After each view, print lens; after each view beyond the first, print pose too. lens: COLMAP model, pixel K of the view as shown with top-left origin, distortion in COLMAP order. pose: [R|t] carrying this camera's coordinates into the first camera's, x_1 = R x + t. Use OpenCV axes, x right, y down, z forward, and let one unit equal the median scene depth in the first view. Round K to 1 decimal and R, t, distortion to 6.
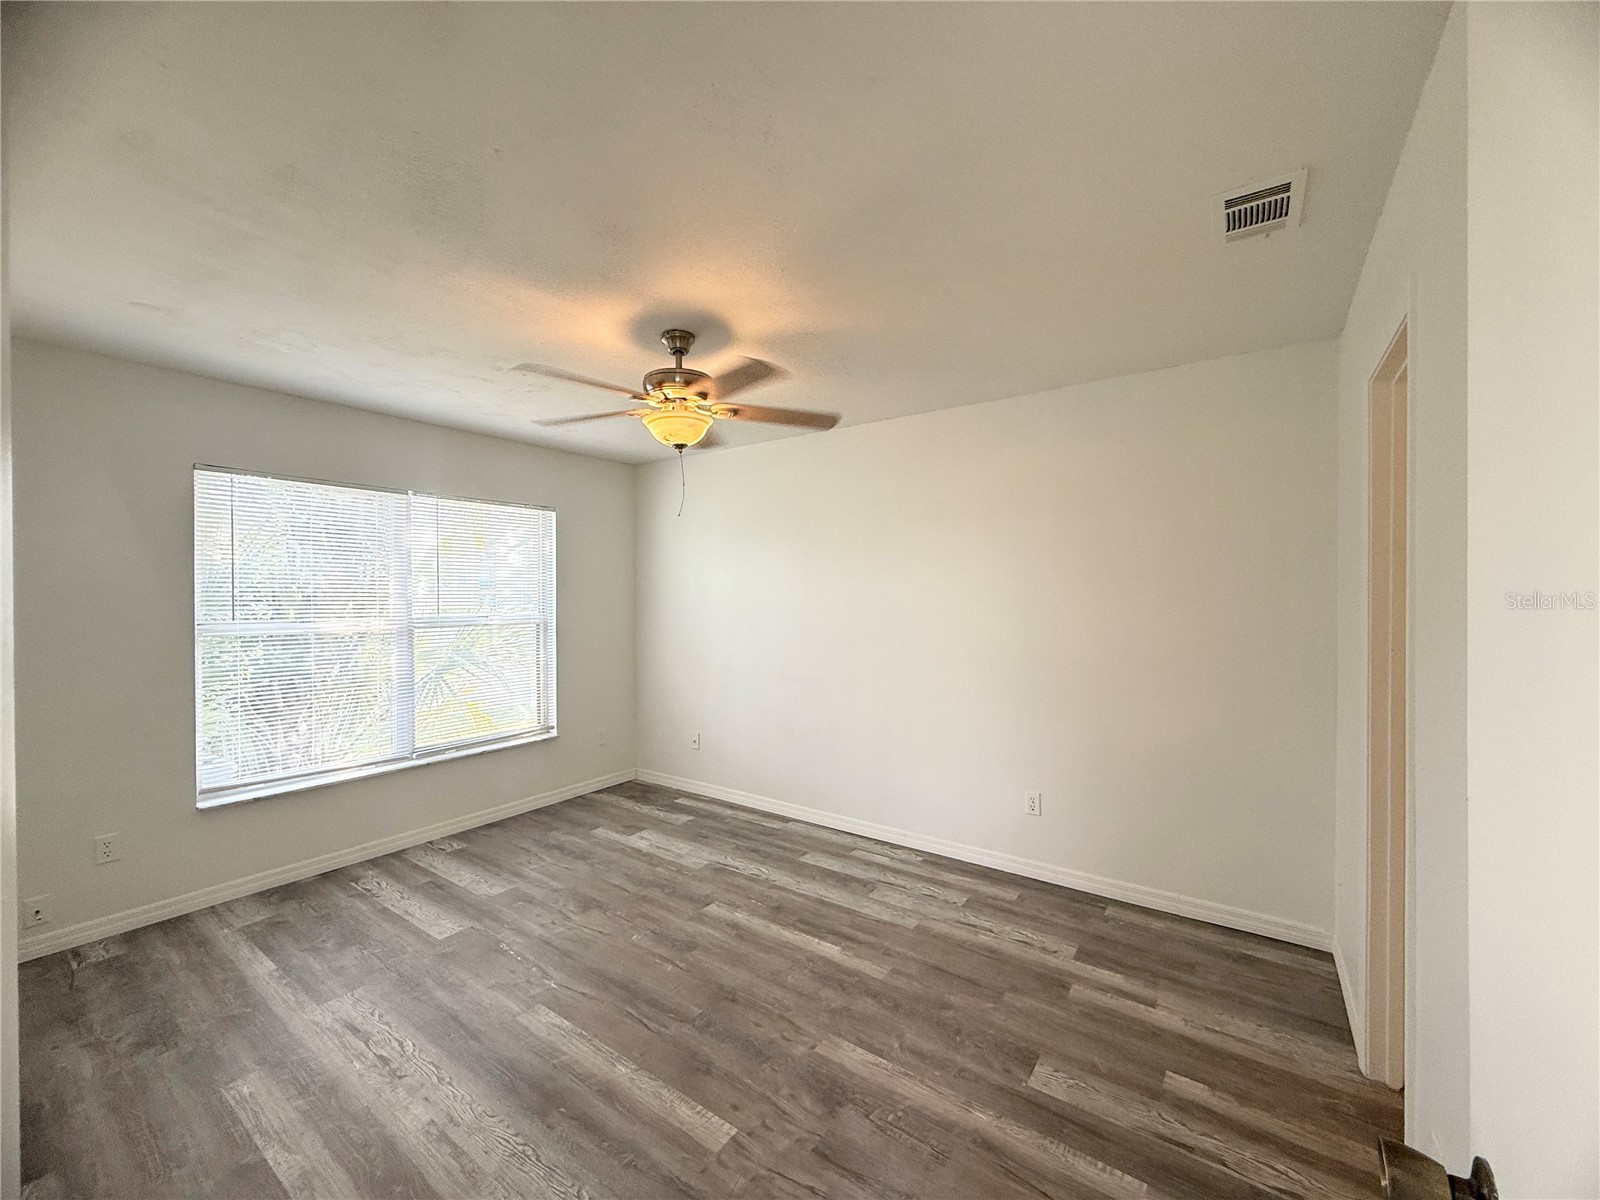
lens RADIAL K [[634.5, 0, 795.7], [0, 634.5, 599.9], [0, 0, 1]] dist [0.003469, -0.000653]
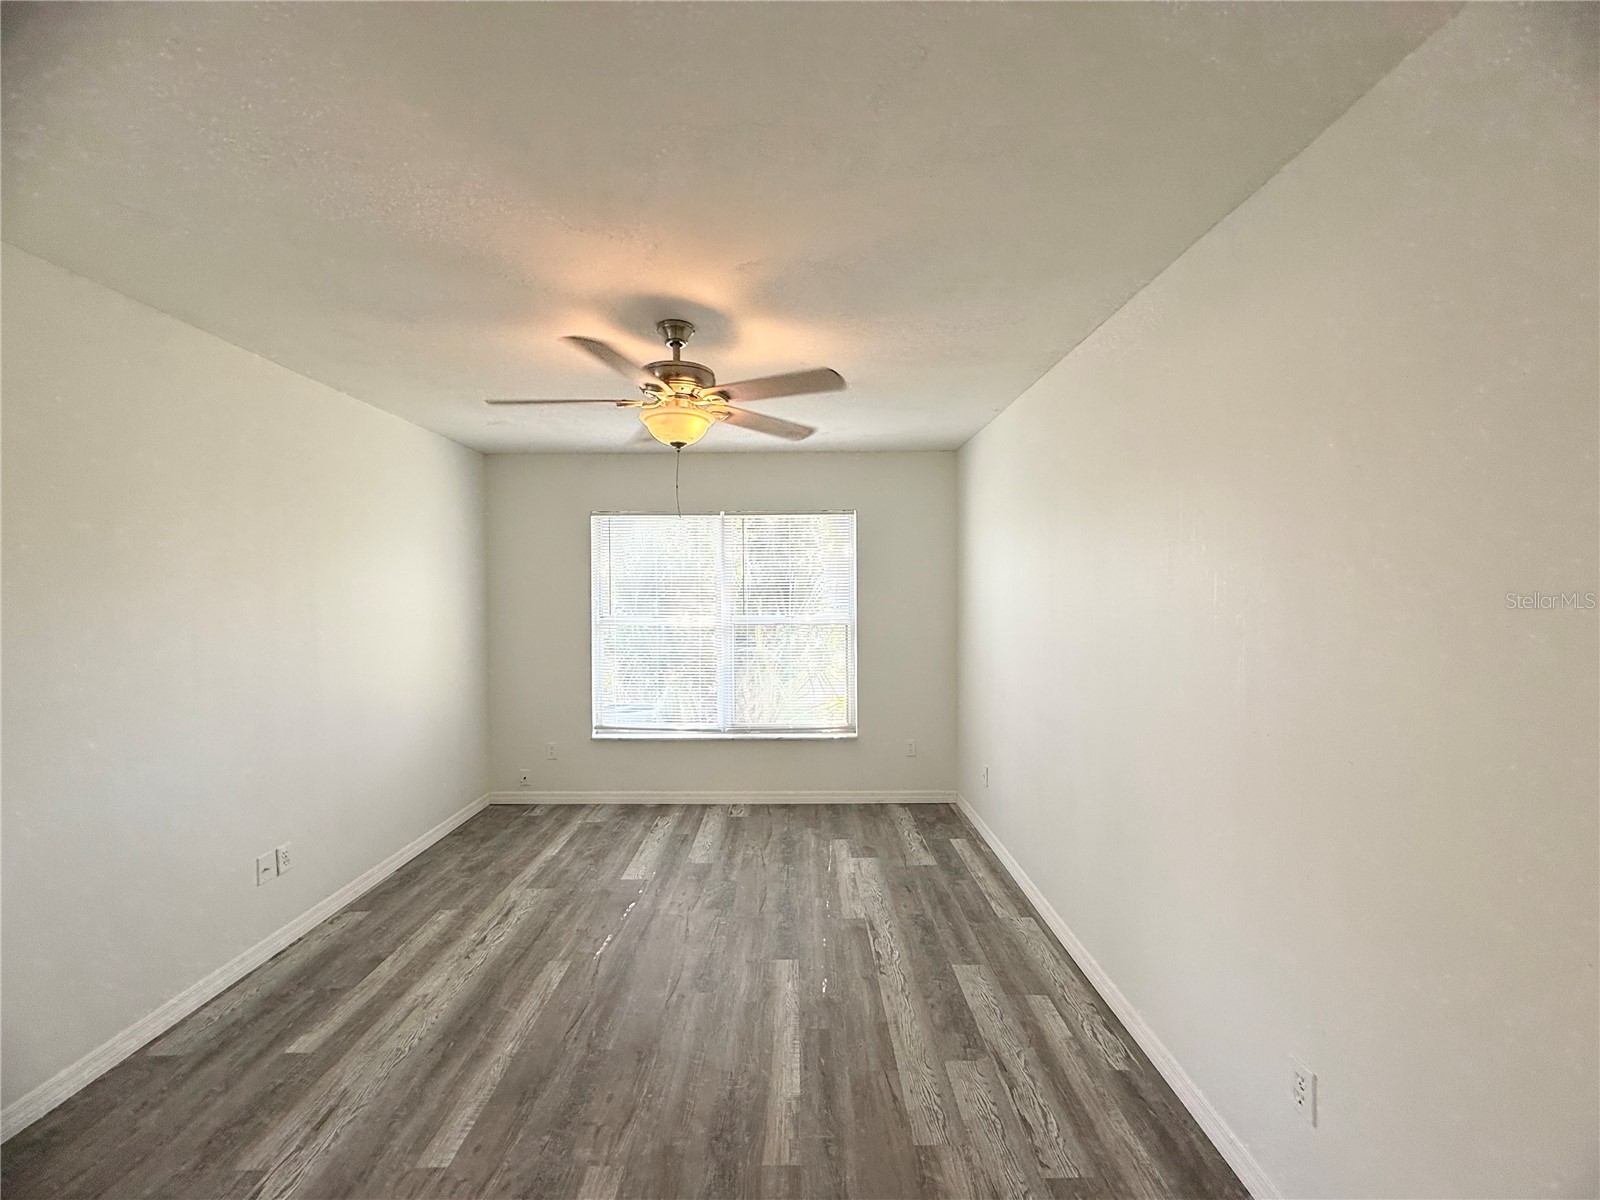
lens RADIAL K [[634.5, 0, 794.0], [0, 634.5, 593.8], [0, 0, 1]] dist [0.003469, -0.000653]
pose [[0.579331, 0.001564, -0.815091, 0.514994], [-0.002770, 0.999996, -0.000050, -0.016521], [0.815088, 0.002286, 0.579333, 0.450199]]
